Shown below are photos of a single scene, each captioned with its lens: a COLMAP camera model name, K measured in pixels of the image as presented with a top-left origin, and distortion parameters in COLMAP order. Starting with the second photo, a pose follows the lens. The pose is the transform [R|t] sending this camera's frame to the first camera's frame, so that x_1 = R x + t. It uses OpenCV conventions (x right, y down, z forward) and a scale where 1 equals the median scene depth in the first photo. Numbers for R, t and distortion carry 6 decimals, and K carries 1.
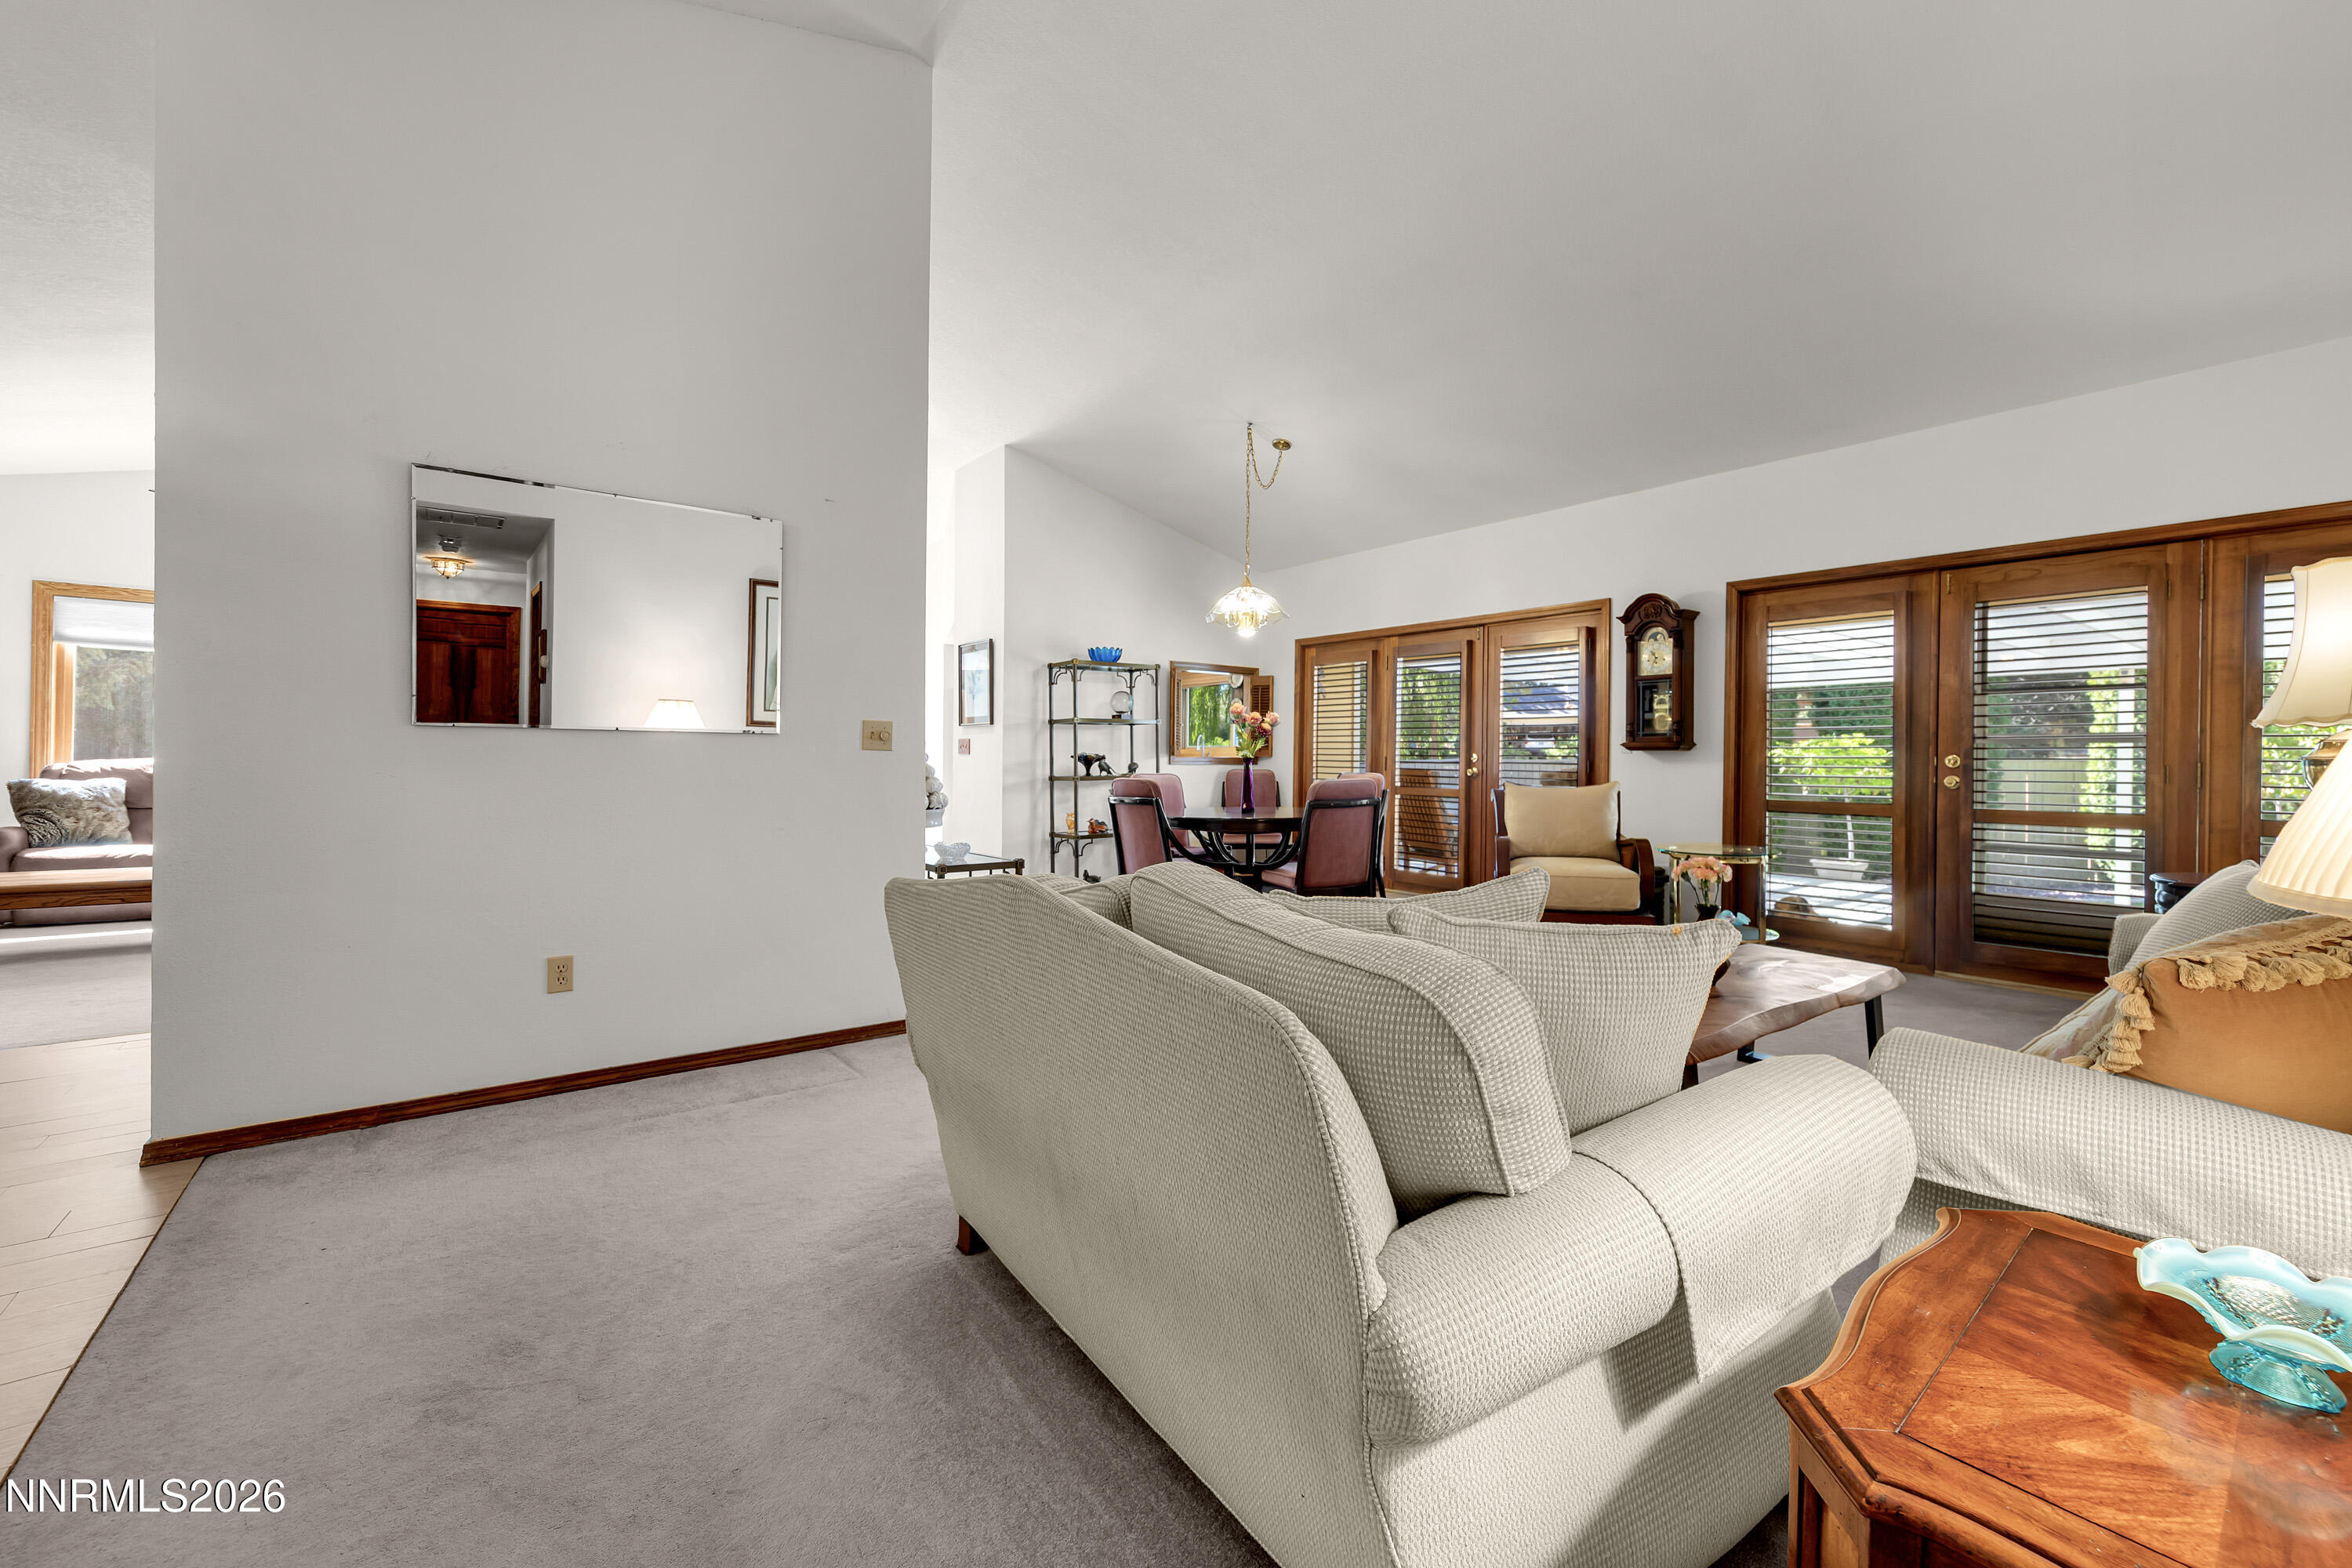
lens RADIAL K [[955.8, 0, 1194.9], [0, 955.8, 759.6], [0, 0, 1]] dist [0.009784, -0.000734]
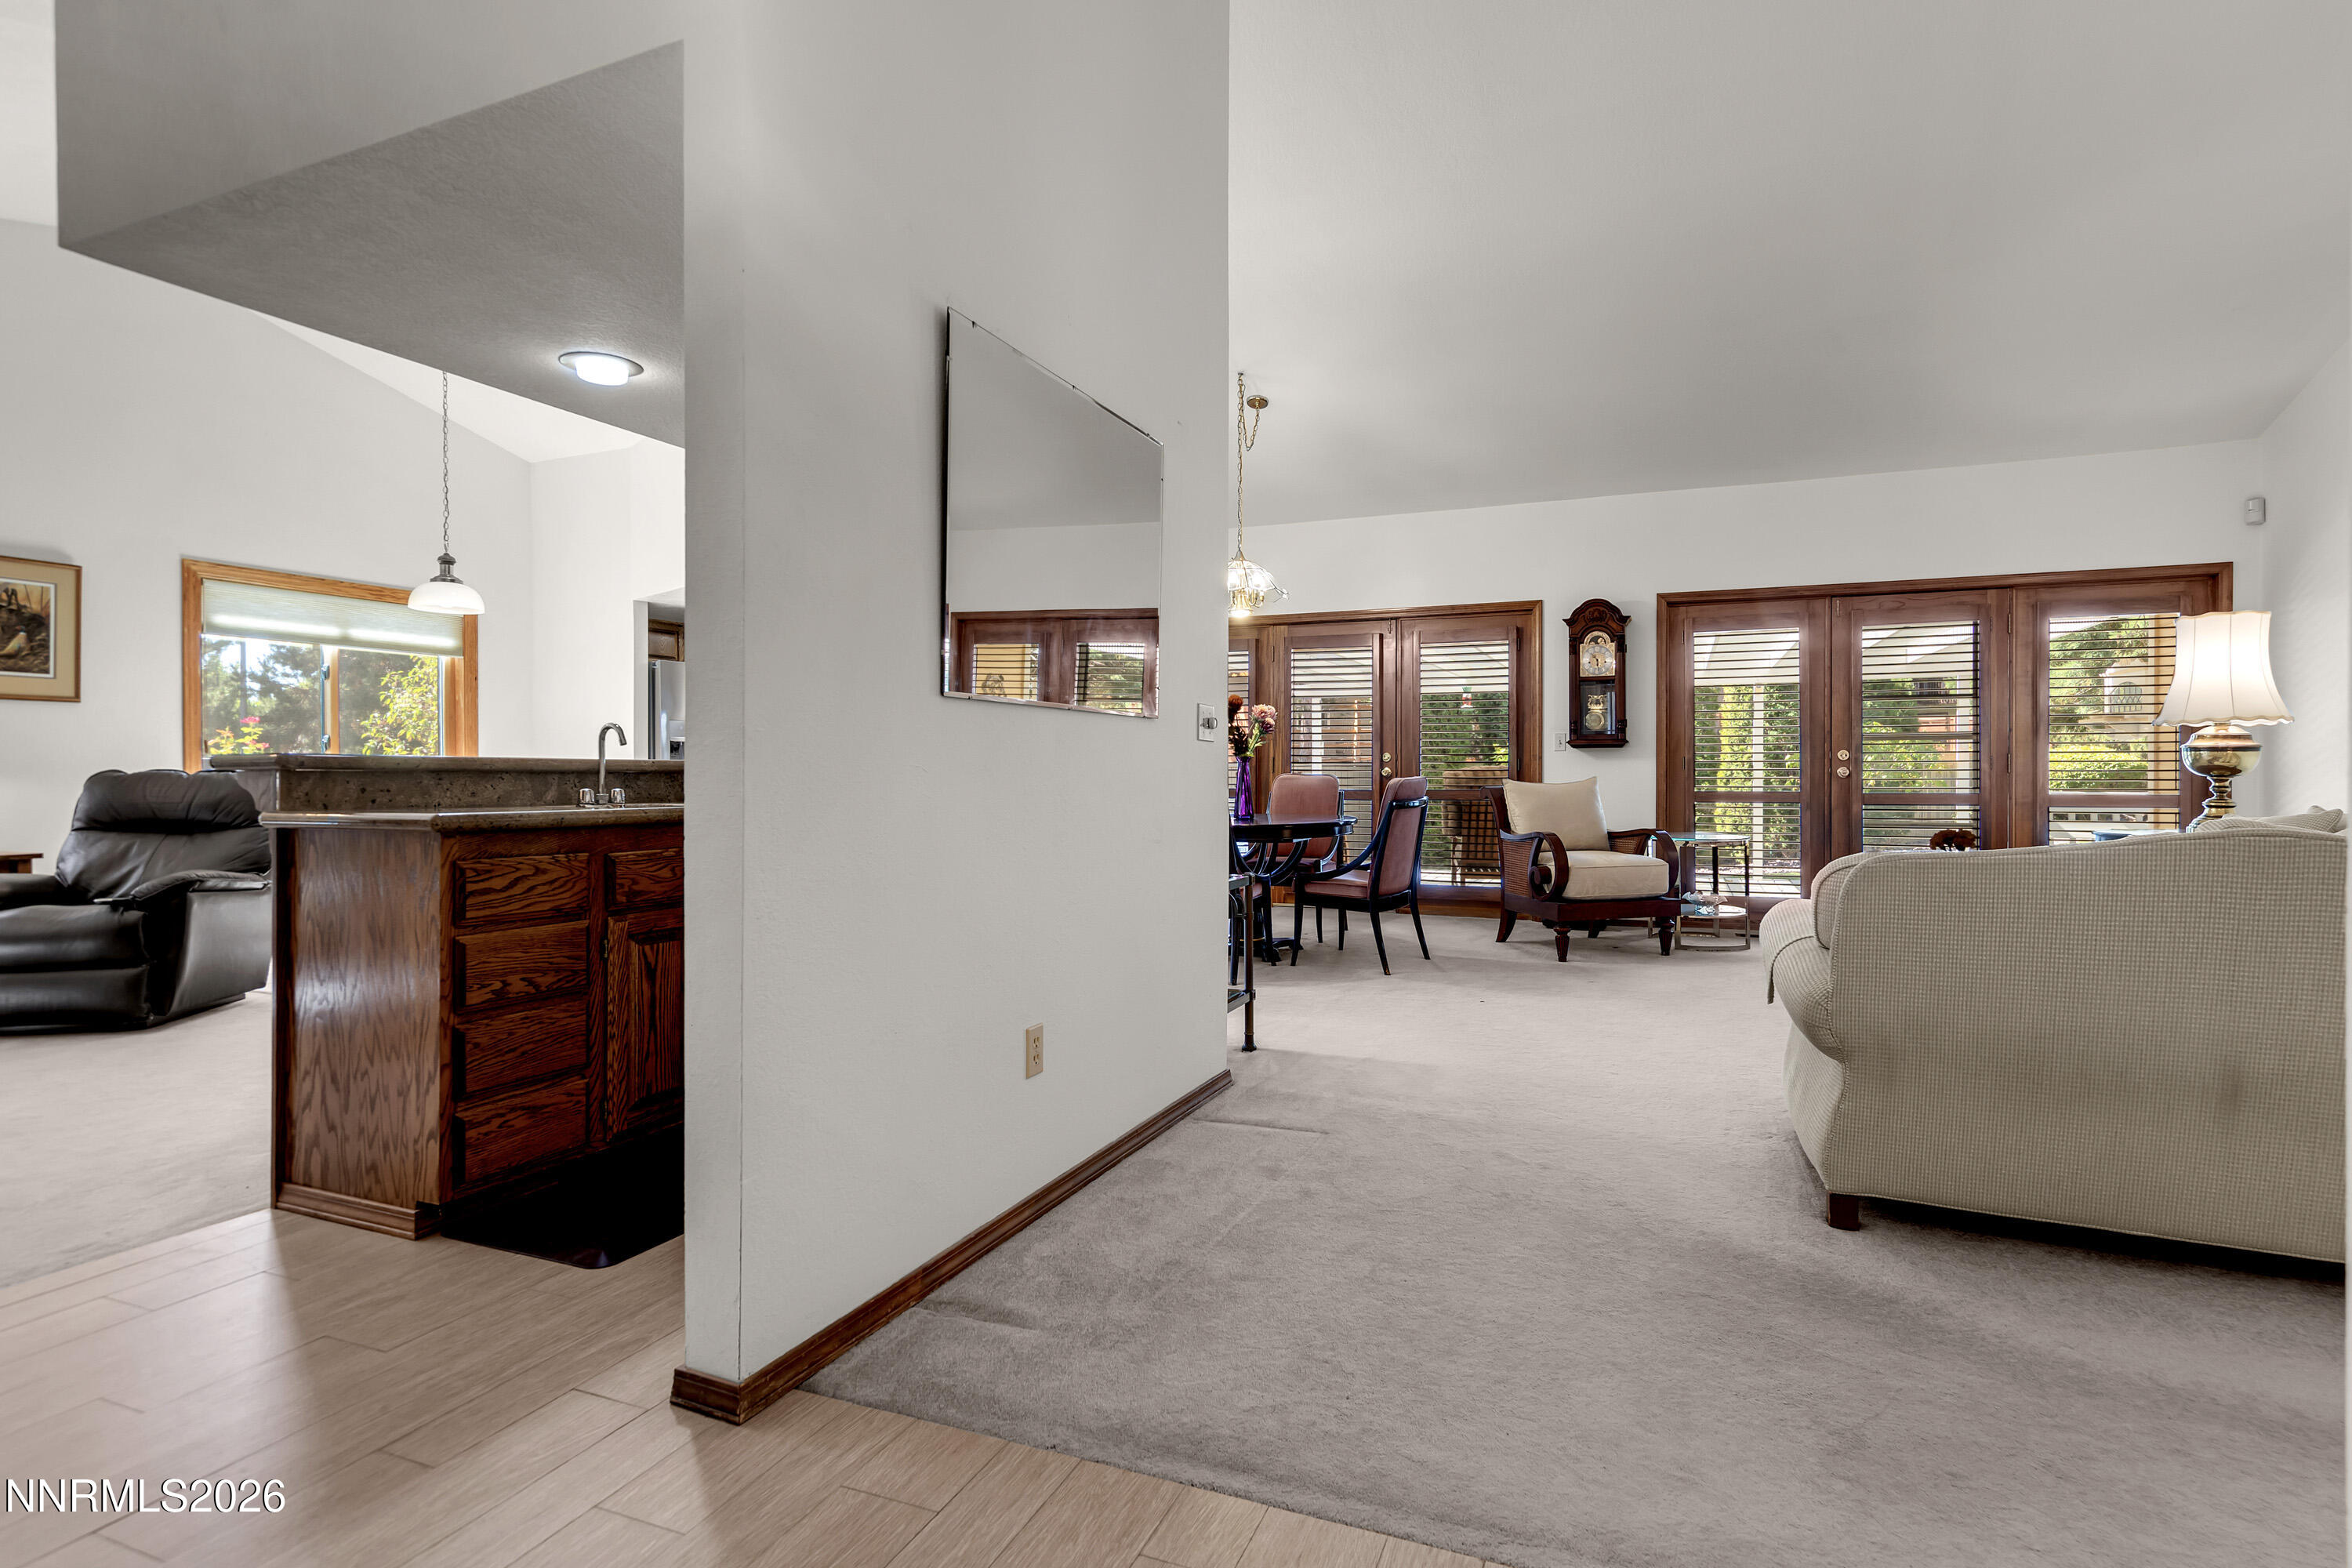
lens RADIAL K [[1166.8, 0, 1199.4], [0, 1166.8, 774.7], [0, 0, 1]] dist [0.005869, -0.001102]
pose [[0.867386, -0.012269, 0.497485, -0.565454], [0.010763, 0.999925, 0.005894, 0.008262], [-0.497520, 0.000242, 0.867453, 0.106901]]
